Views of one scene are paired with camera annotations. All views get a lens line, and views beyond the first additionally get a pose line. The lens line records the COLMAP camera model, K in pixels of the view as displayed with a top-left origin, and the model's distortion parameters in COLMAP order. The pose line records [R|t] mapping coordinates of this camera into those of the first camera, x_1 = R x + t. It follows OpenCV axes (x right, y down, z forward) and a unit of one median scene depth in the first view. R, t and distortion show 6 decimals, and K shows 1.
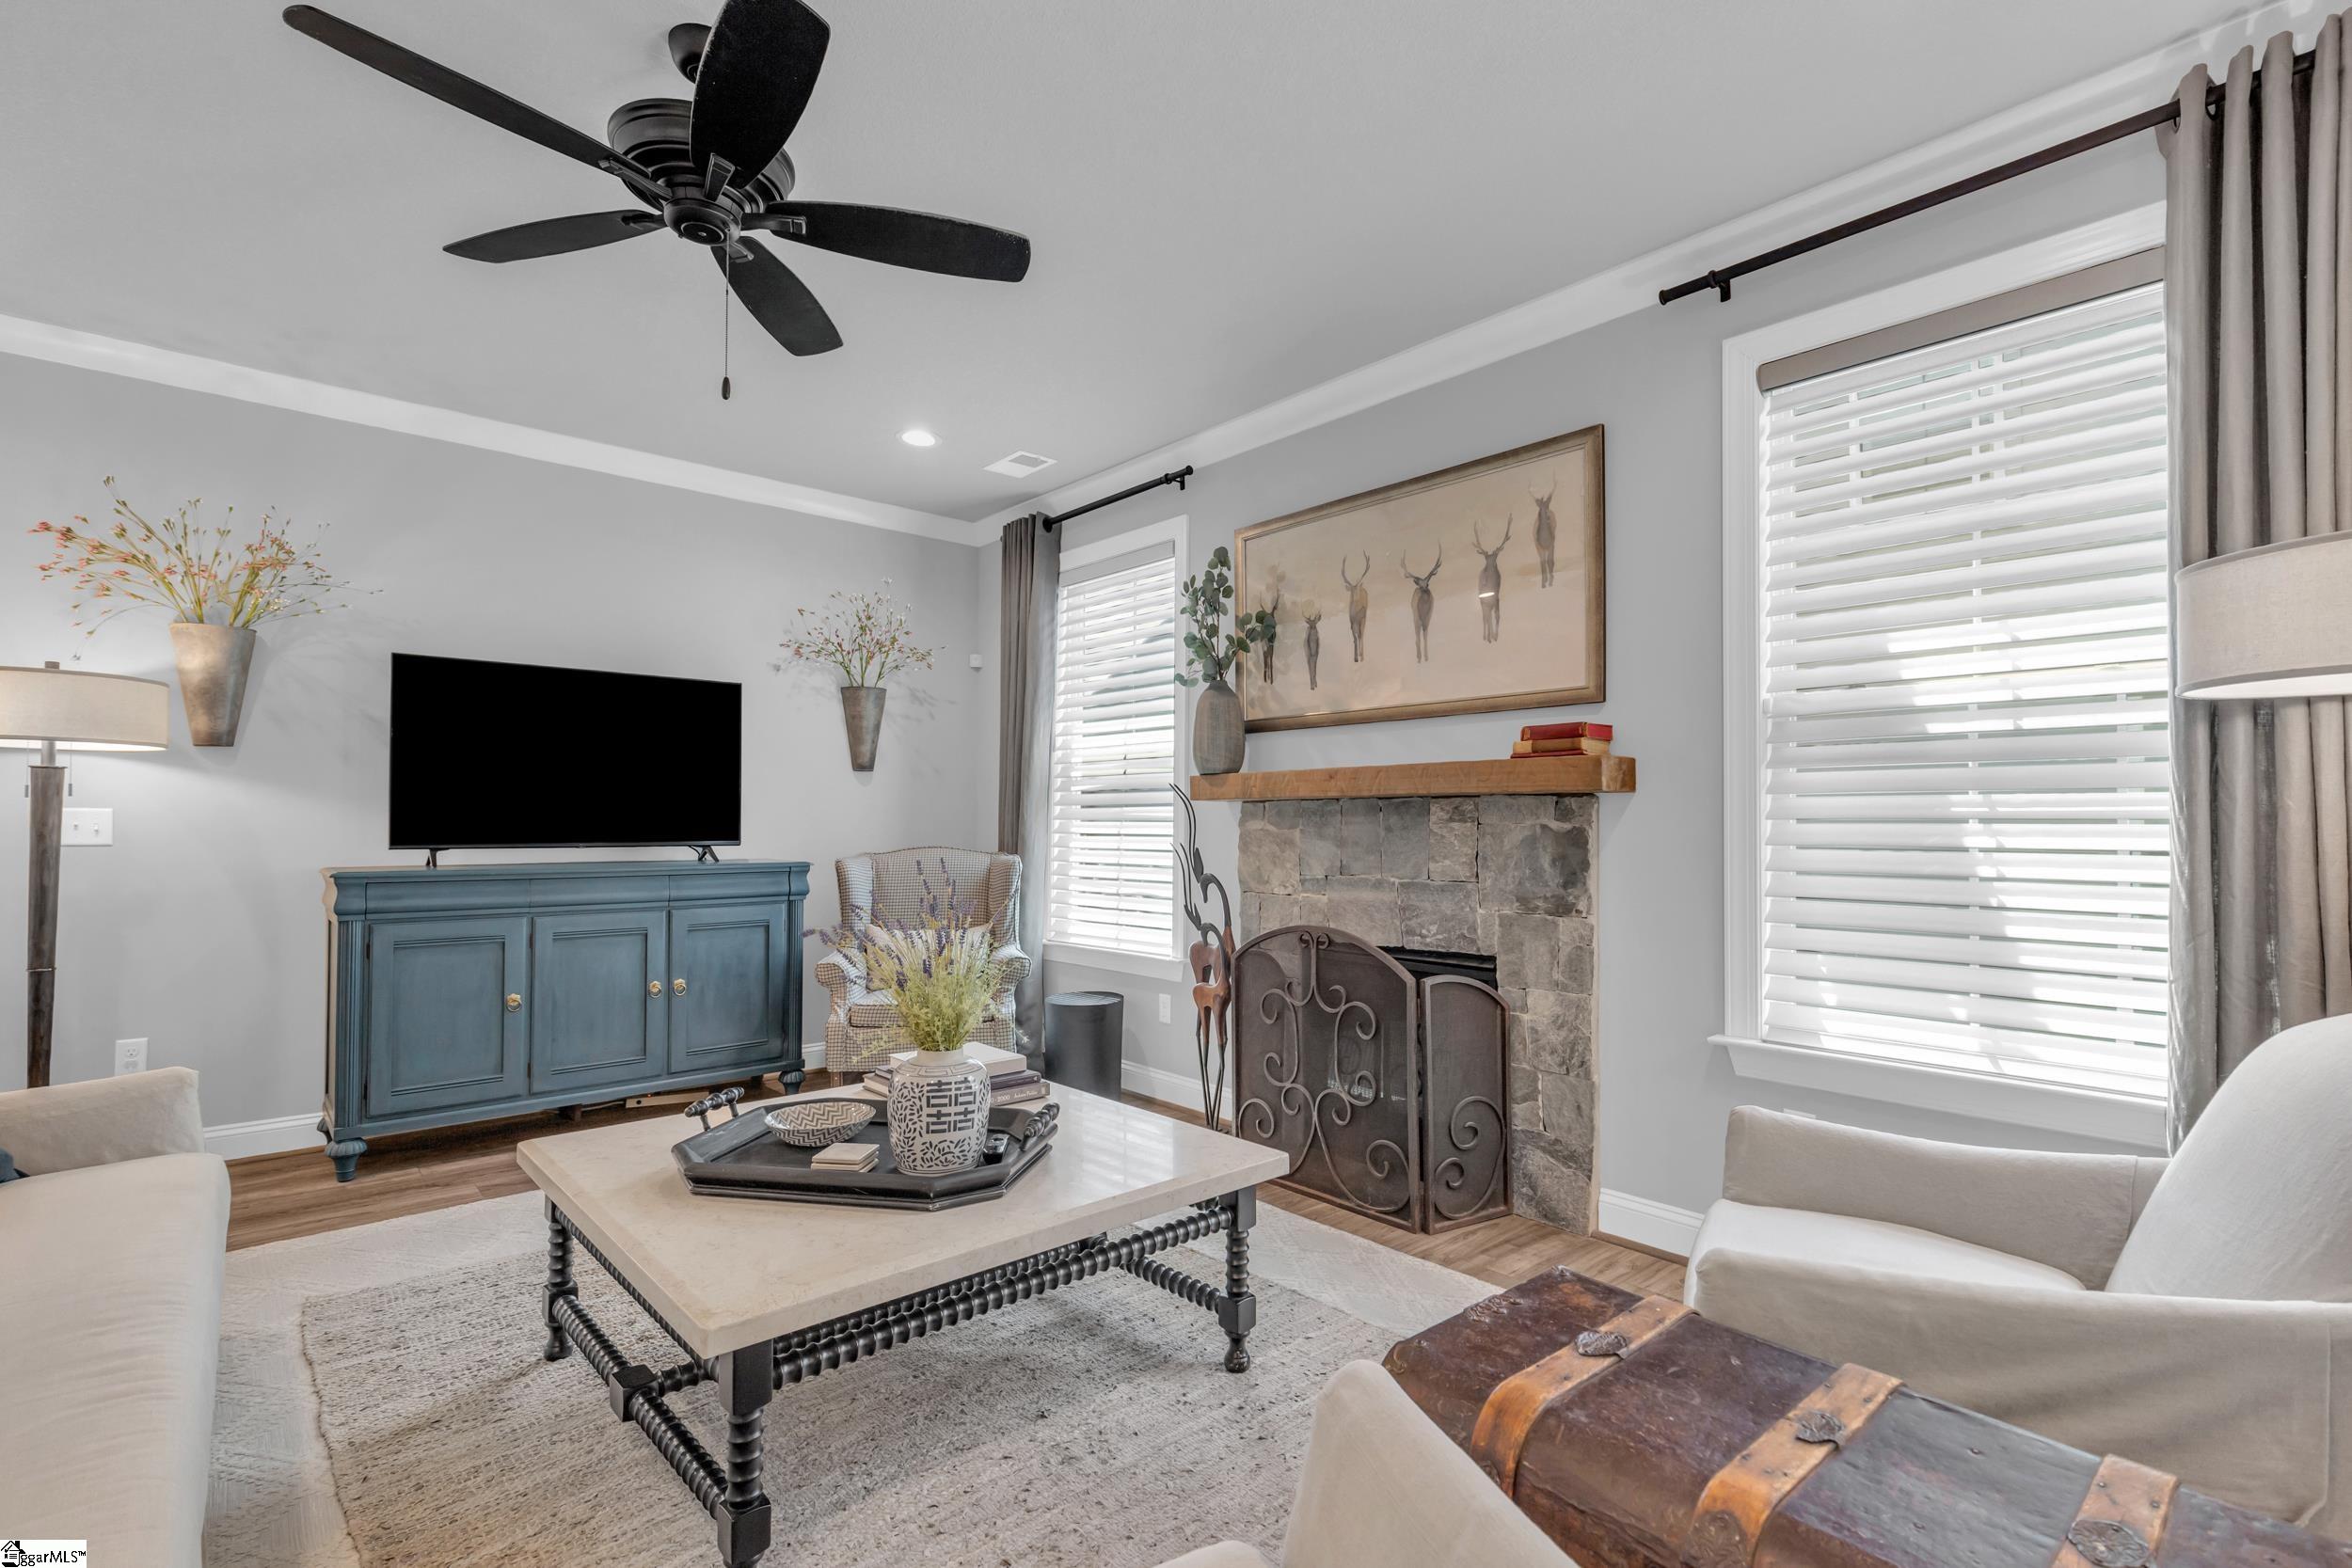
lens RADIAL K [[1077.9, 0, 1181.8], [0, 1077.9, 801.9], [0, 0, 1]] dist [-0.004292, -0.000719]
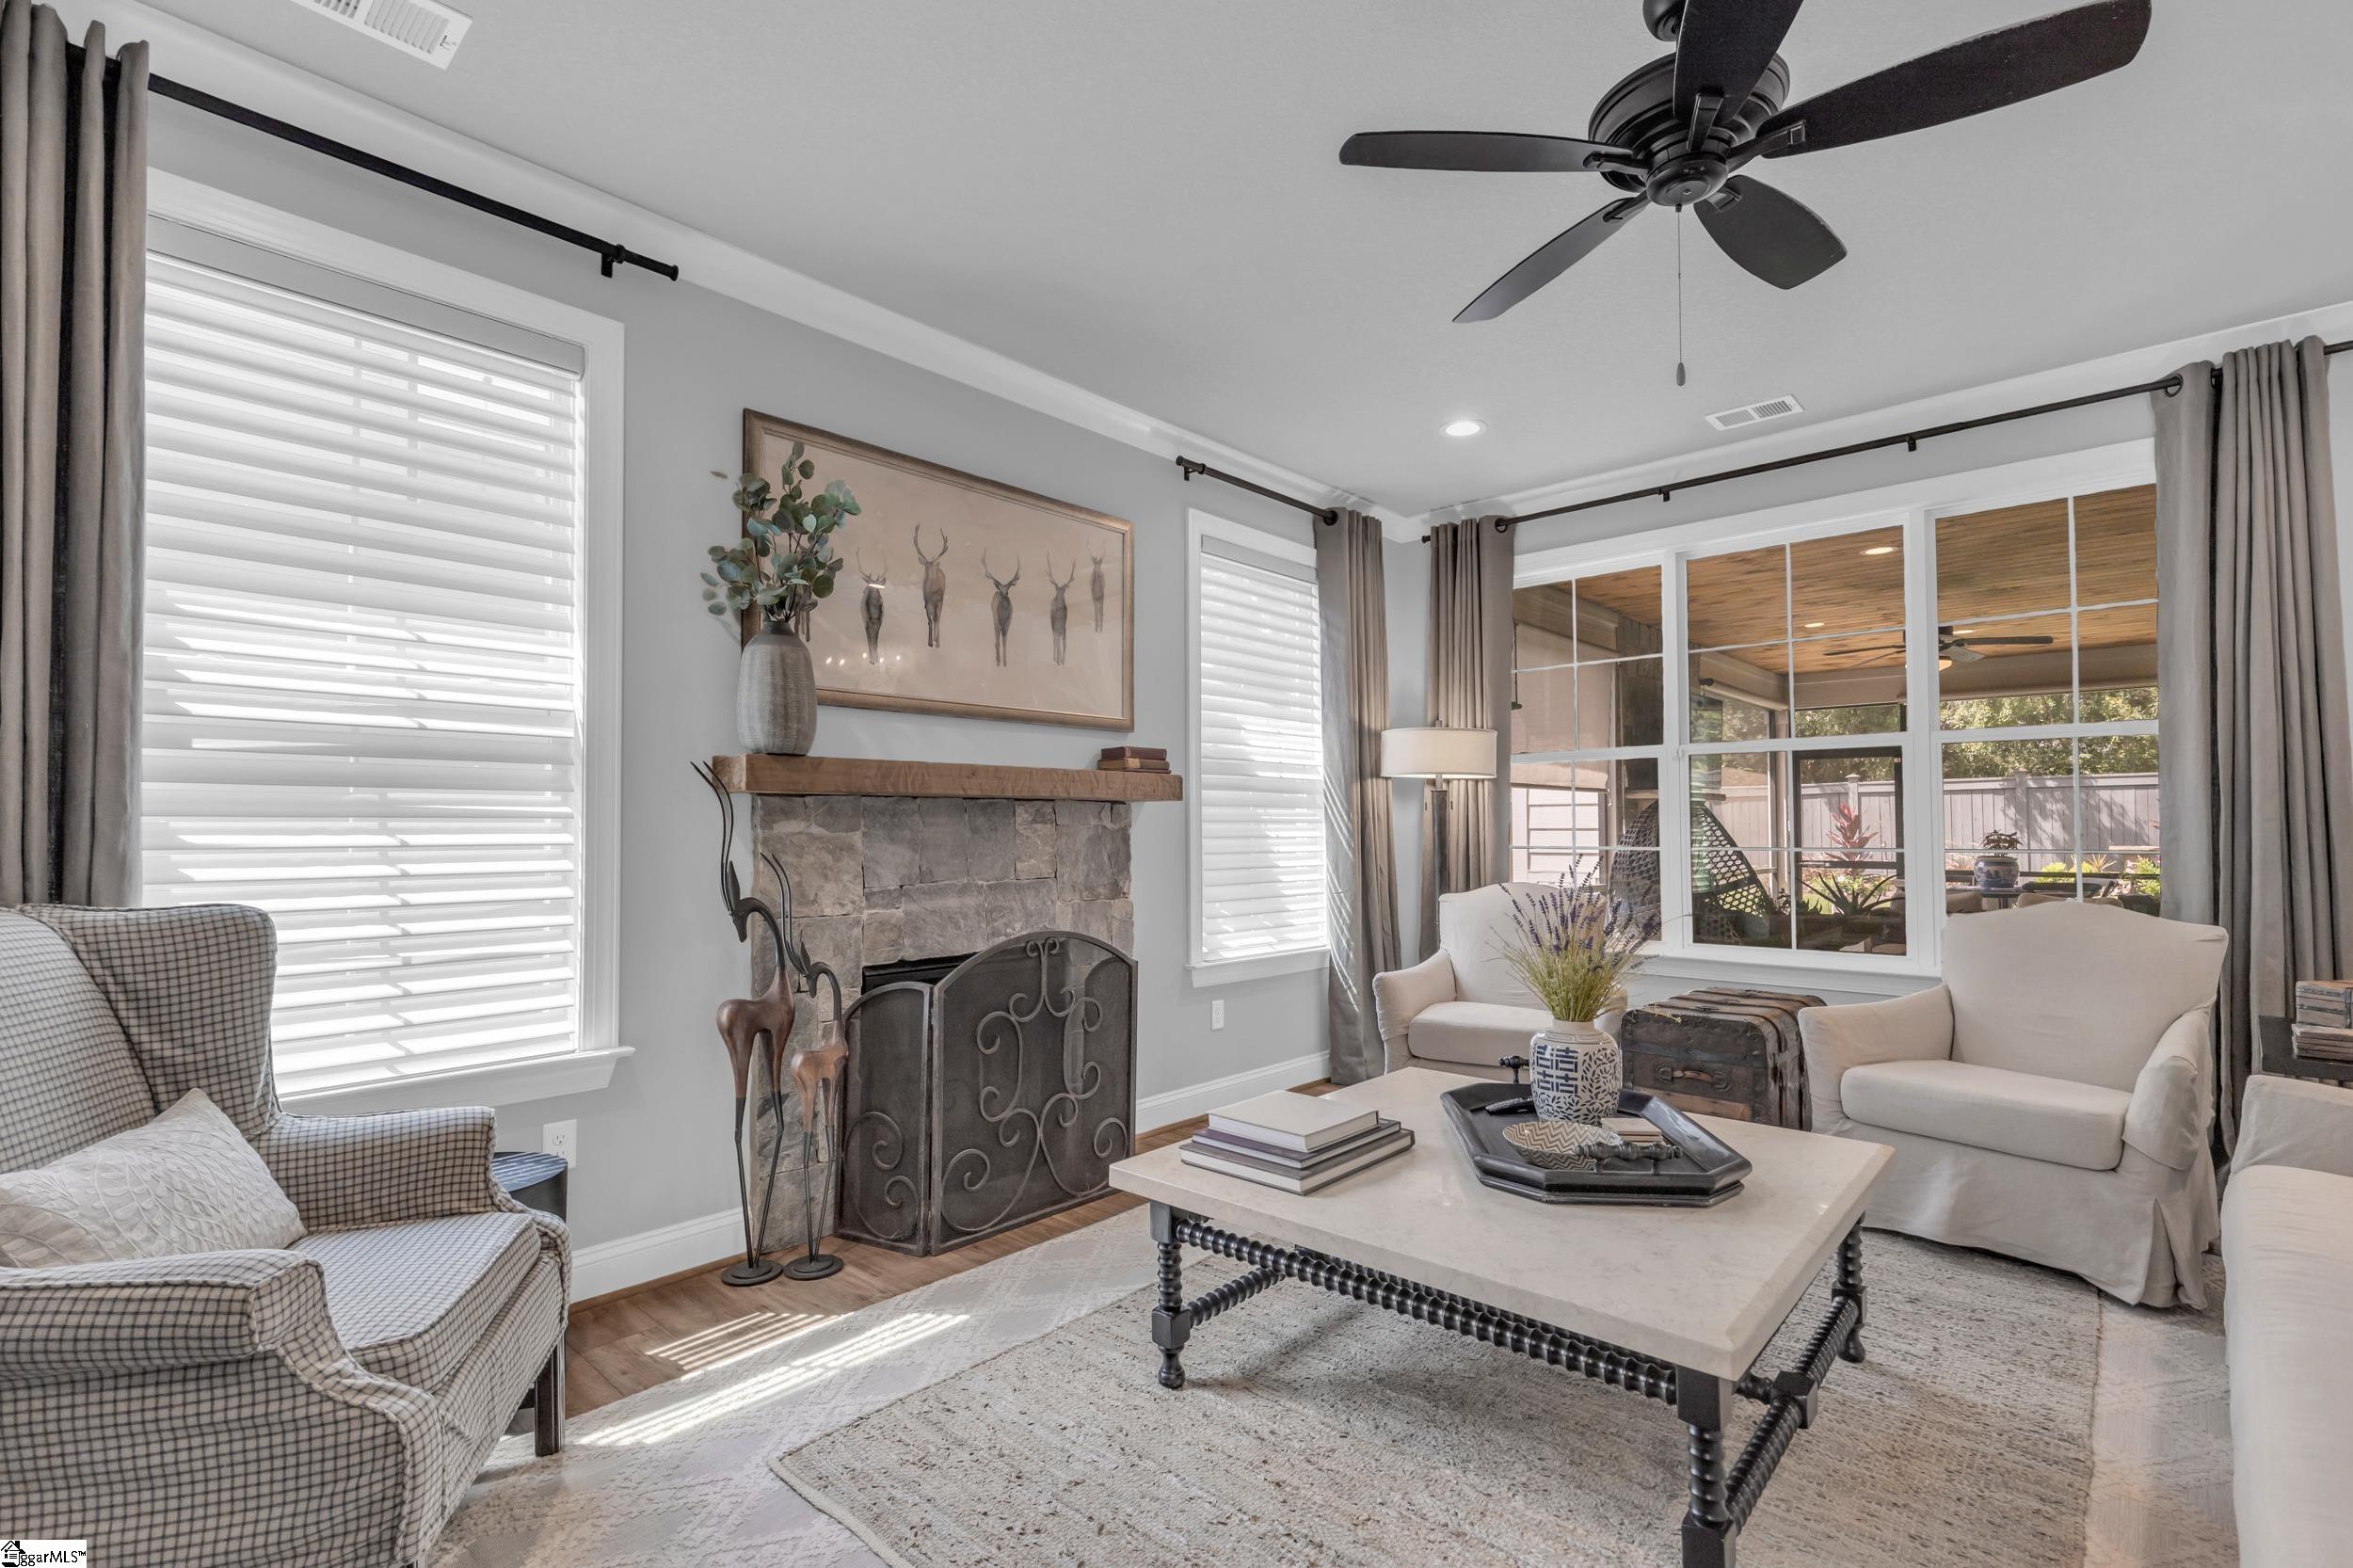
lens RADIAL K [[1078.5, 0, 1182.6], [0, 1078.5, 786.0], [0, 0, 1]] dist [-0.004292, -0.000719]
pose [[-0.112761, 0.028505, 0.993213, -0.802736], [-0.026219, 0.999155, -0.031652, 0.011177], [-0.993276, -0.029610, -0.111919, 0.937582]]
